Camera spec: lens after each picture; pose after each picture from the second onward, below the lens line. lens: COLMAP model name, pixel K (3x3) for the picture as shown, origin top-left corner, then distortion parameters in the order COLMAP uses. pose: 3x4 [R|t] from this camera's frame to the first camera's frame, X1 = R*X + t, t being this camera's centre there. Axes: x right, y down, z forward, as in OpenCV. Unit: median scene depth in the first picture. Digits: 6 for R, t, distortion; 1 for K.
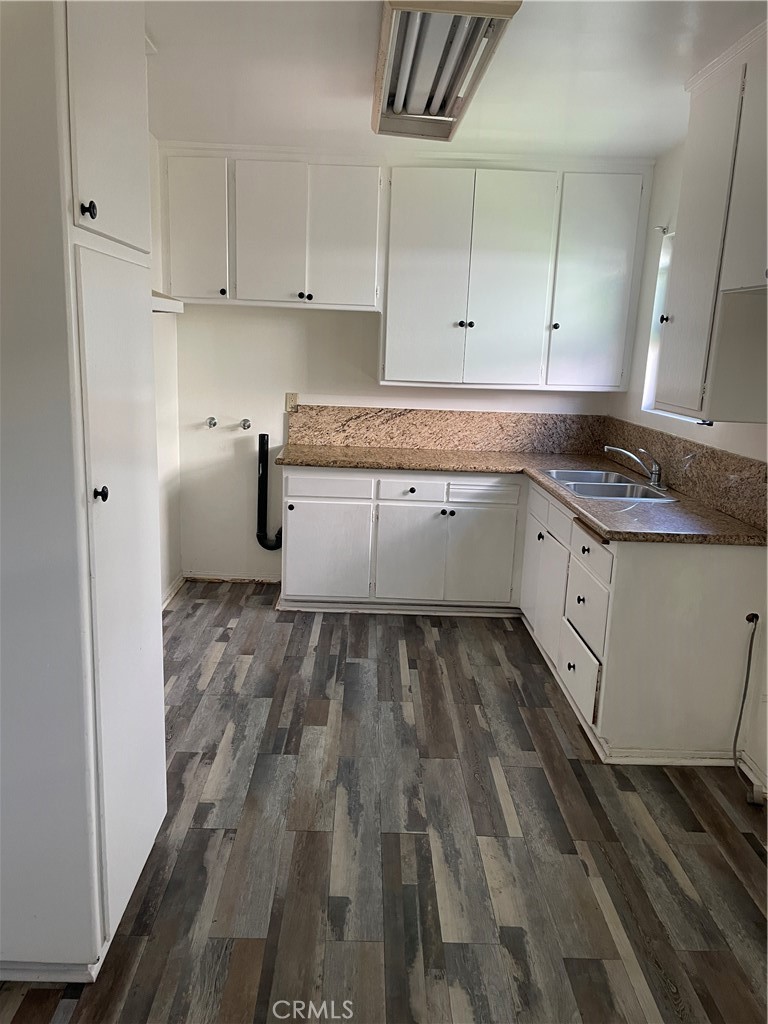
lens RADIAL K [[768.1, 0, 382.0], [0, 768.1, 510.6], [0, 0, 1]] dist [0.011138, -0.042064]
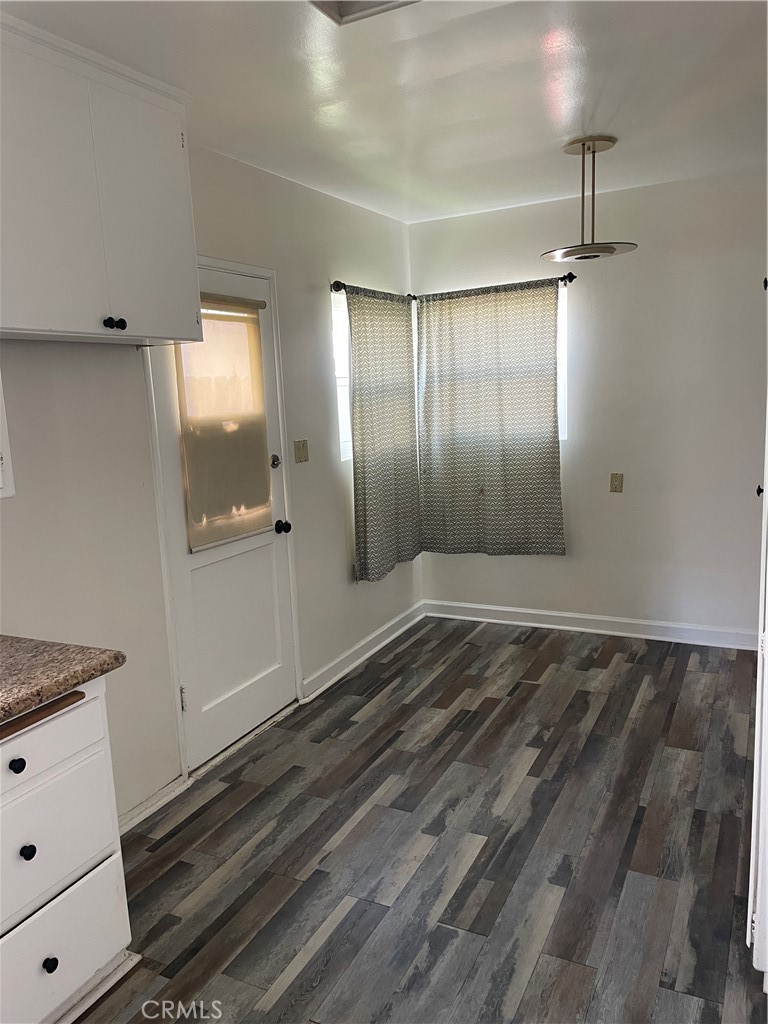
lens RADIAL K [[768.1, 0, 379.7], [0, 768.1, 512.0], [0, 0, 1]] dist [0.011138, -0.042064]
pose [[-0.883838, -0.066190, 0.463087, -0.280093], [0.122718, 0.922462, 0.366066, -0.382449], [-0.451410, 0.380372, -0.807184, 1.660747]]
